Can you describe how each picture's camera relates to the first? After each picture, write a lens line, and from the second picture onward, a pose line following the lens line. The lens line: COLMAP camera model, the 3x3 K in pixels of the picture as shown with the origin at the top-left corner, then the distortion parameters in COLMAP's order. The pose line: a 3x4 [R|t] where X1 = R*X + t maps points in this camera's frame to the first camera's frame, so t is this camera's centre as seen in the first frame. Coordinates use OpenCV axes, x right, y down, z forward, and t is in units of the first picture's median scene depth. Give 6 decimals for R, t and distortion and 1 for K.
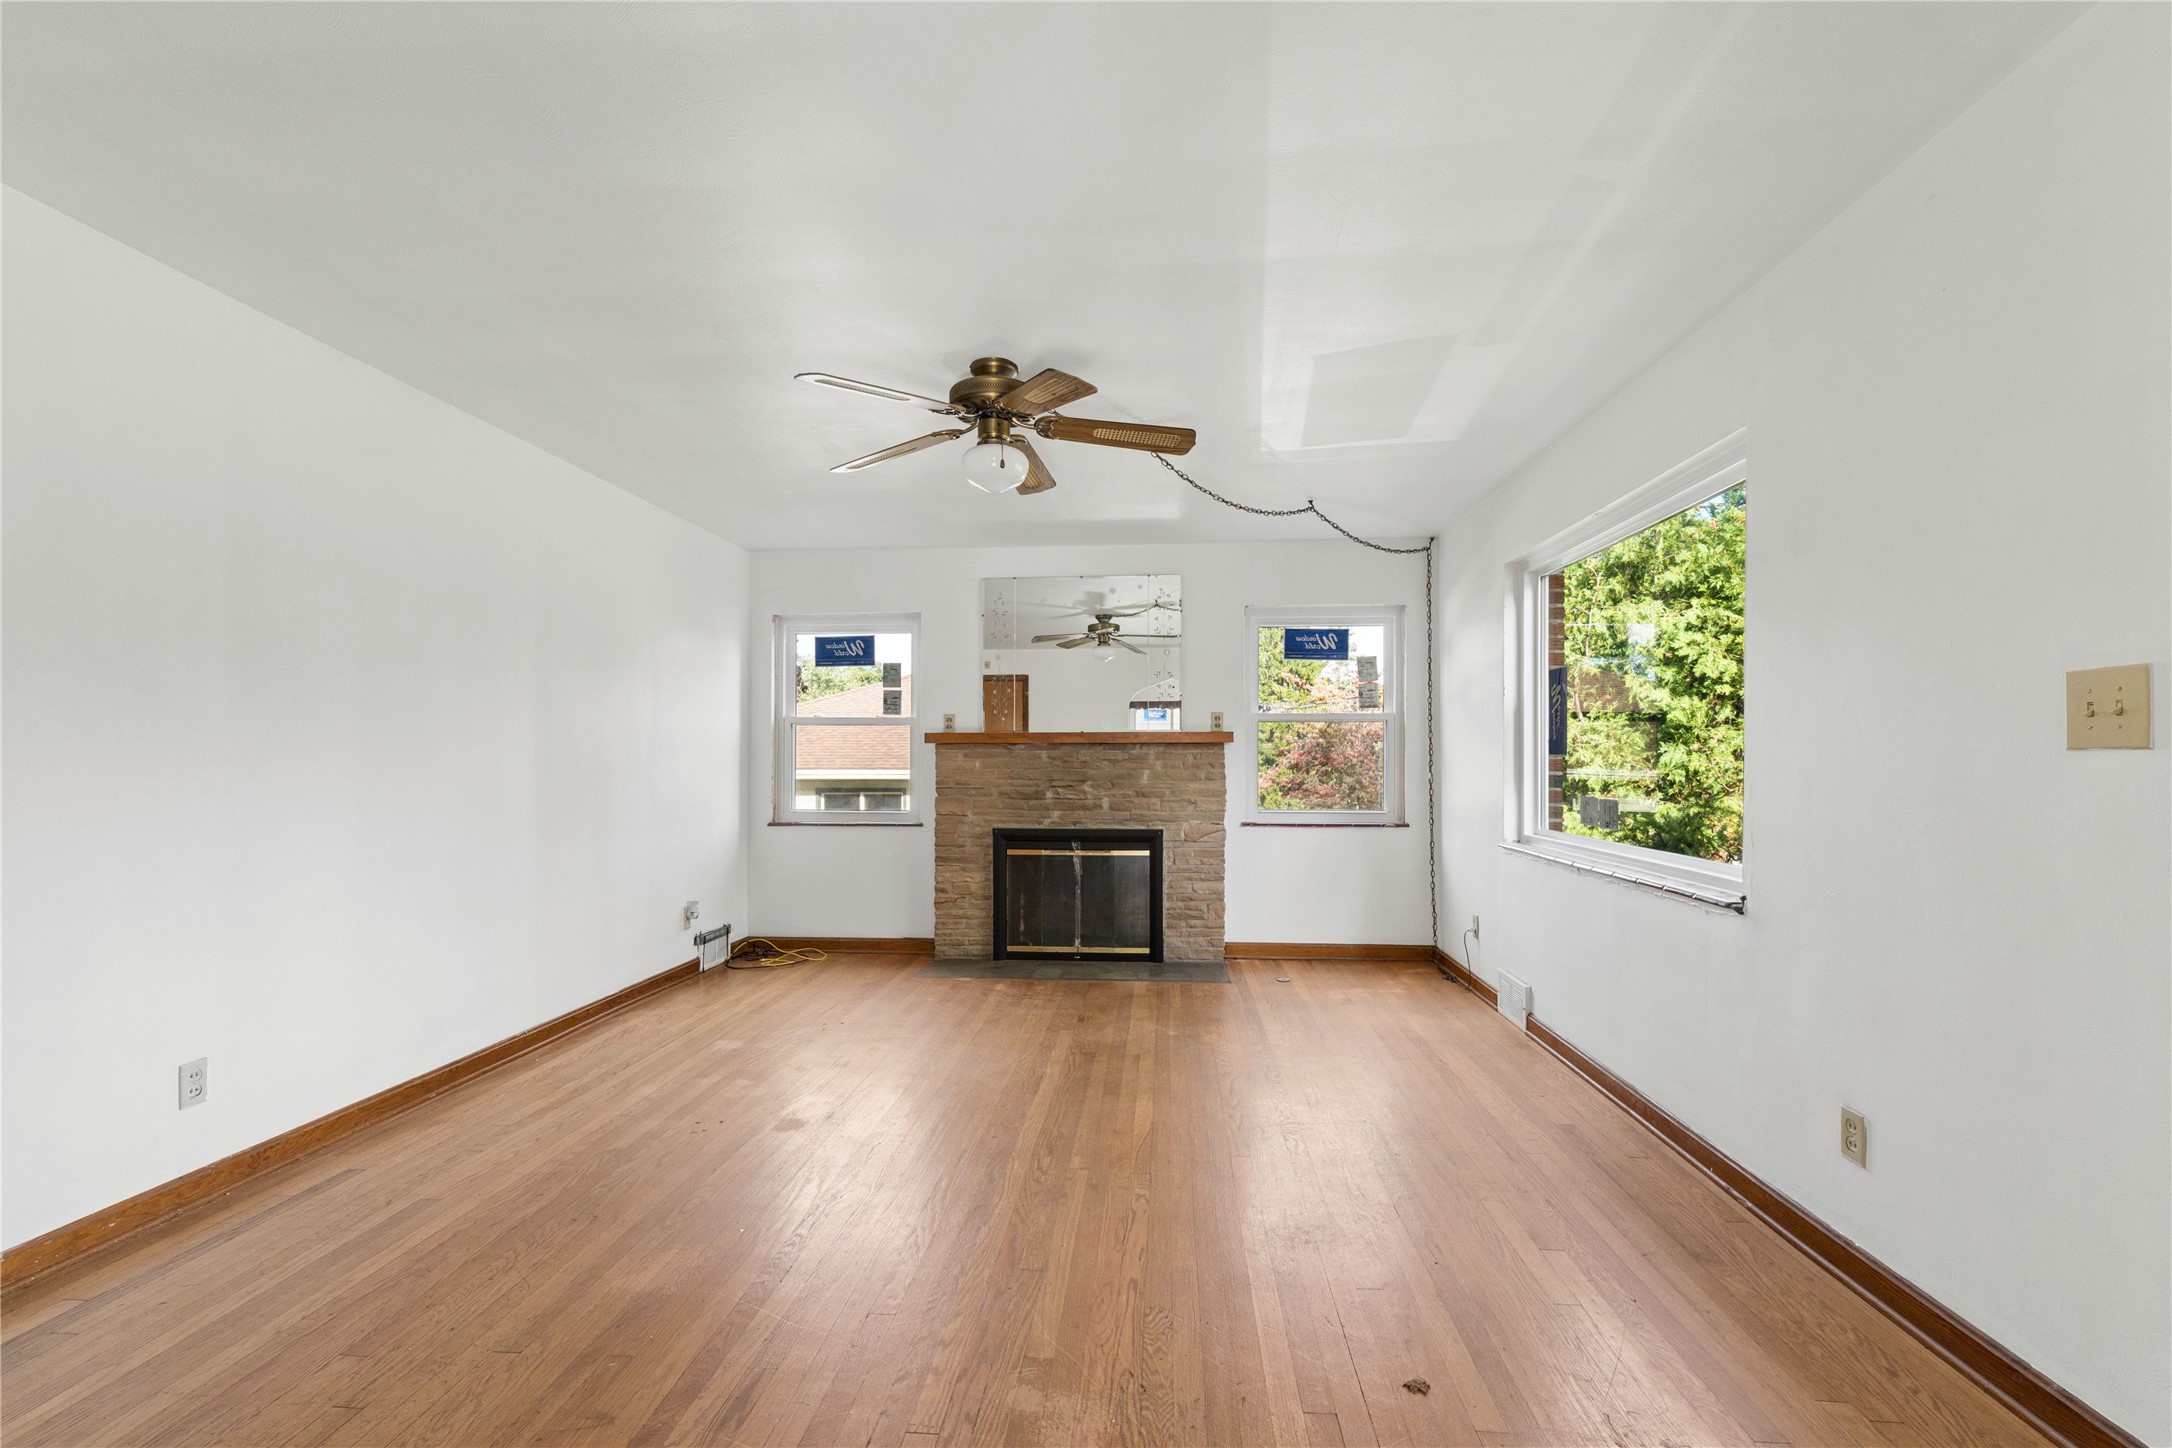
lens RADIAL K [[919.8, 0, 1095.2], [0, 919.8, 761.5], [0, 0, 1]] dist [0.000256, -0.000200]
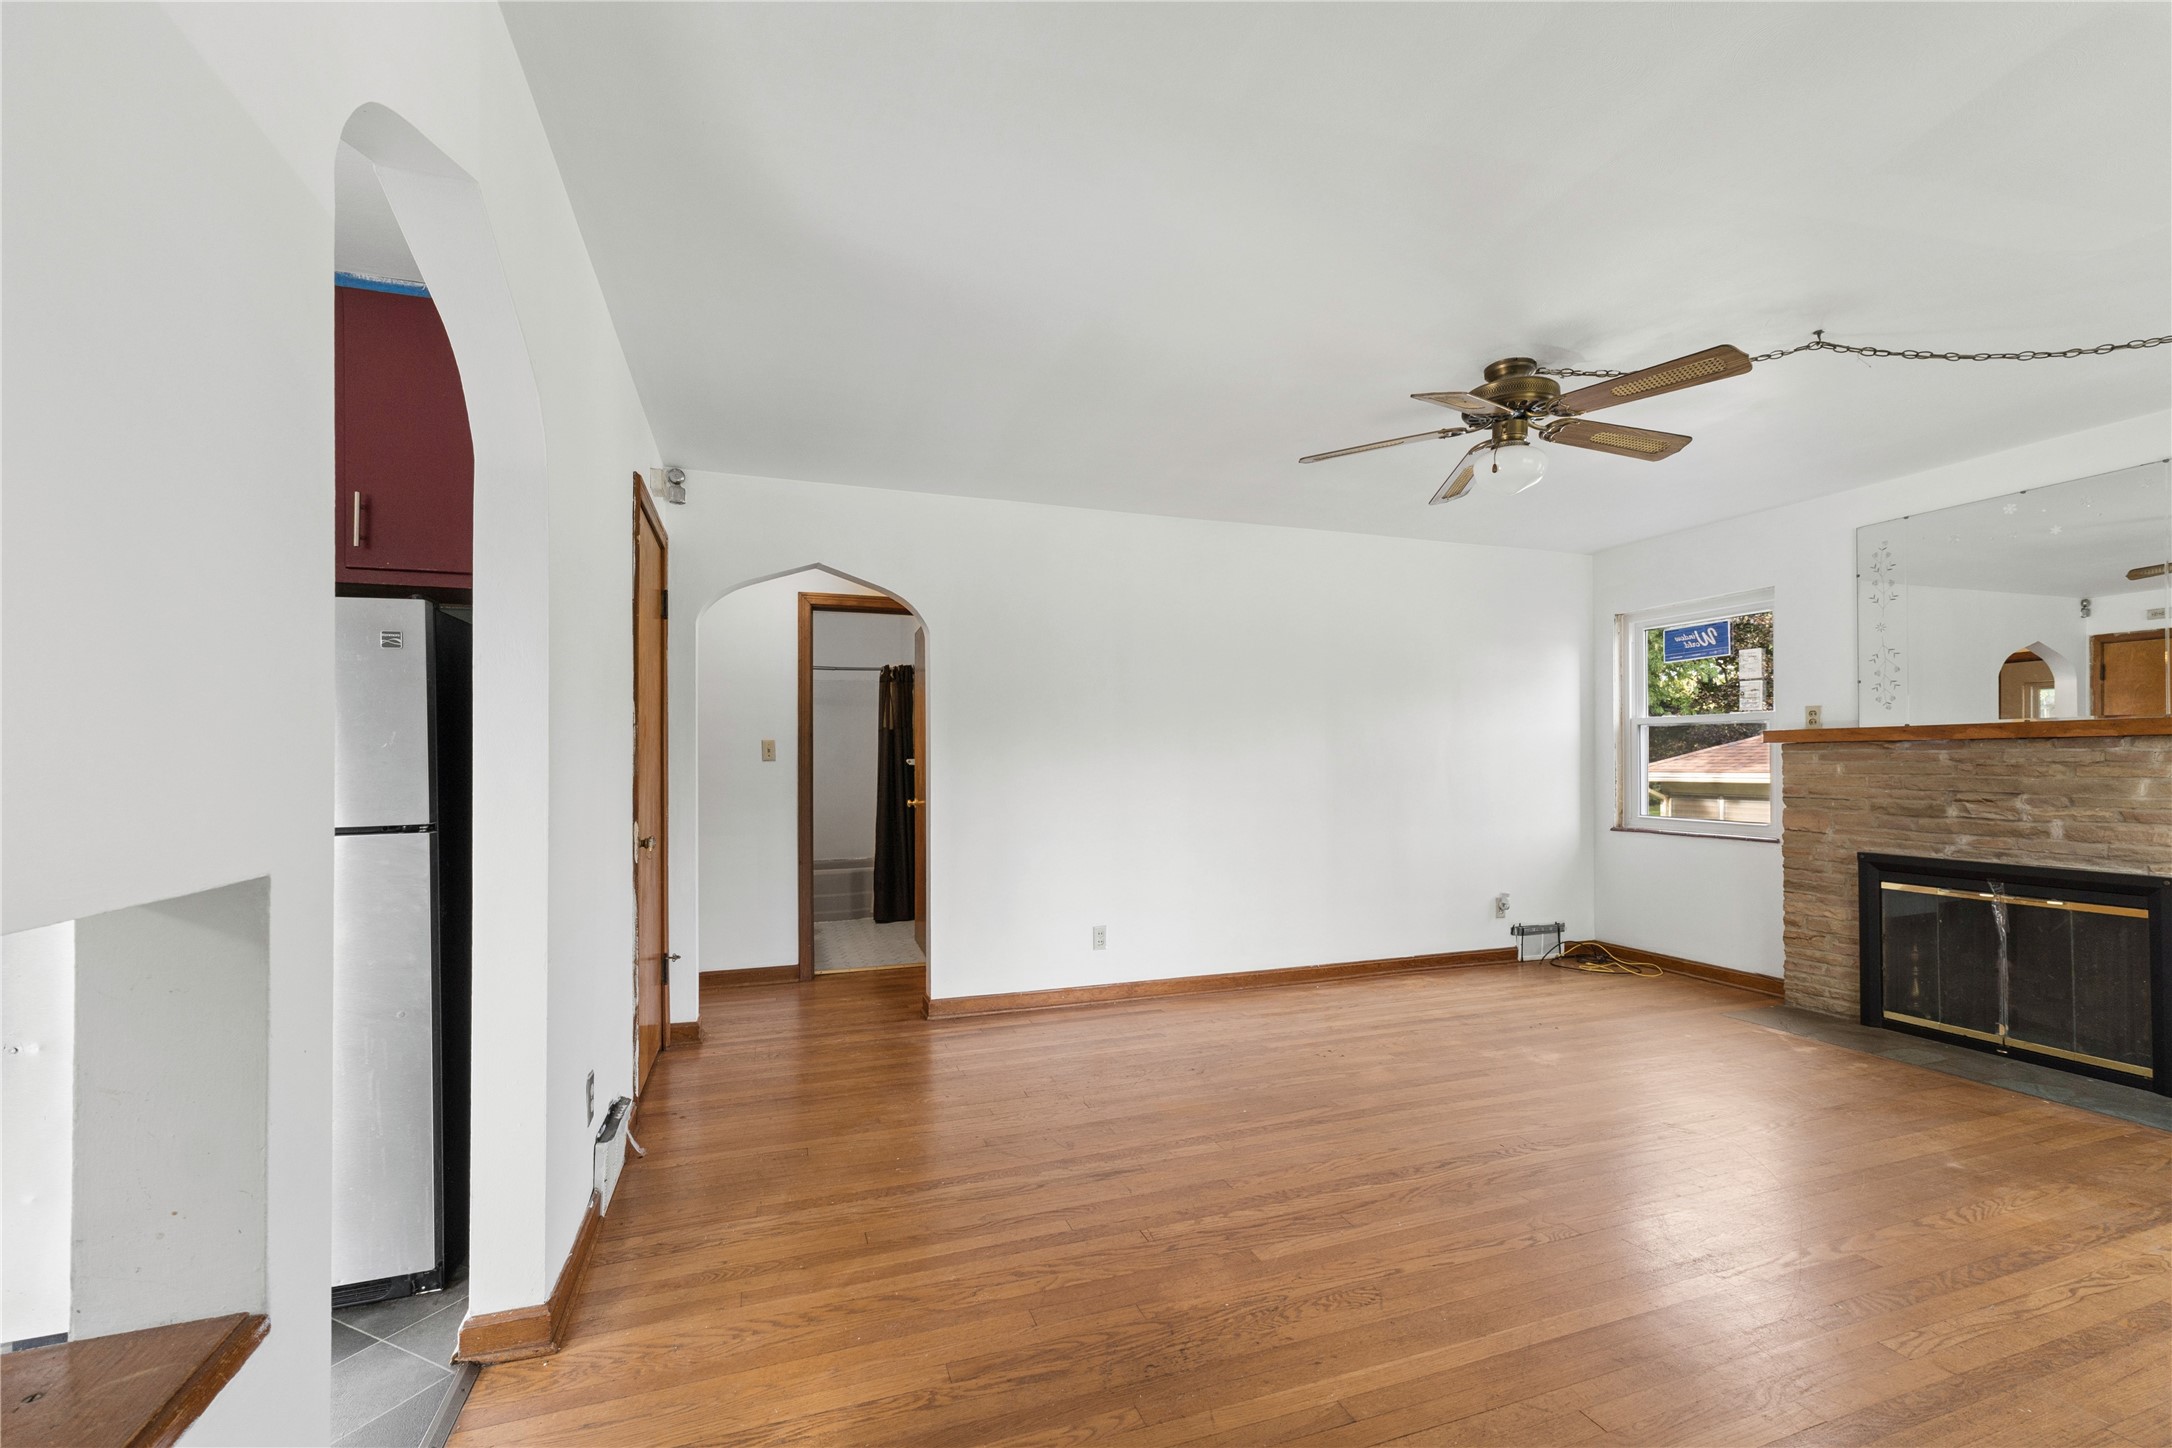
lens RADIAL K [[919.8, 0, 1095.2], [0, 919.8, 761.5], [0, 0, 1]] dist [0.000256, -0.000200]
pose [[0.405245, -0.002869, -0.914204, 0.333096], [0.001979, 0.999995, -0.002261, -0.002494], [0.914206, -0.000893, 0.405248, 0.105471]]
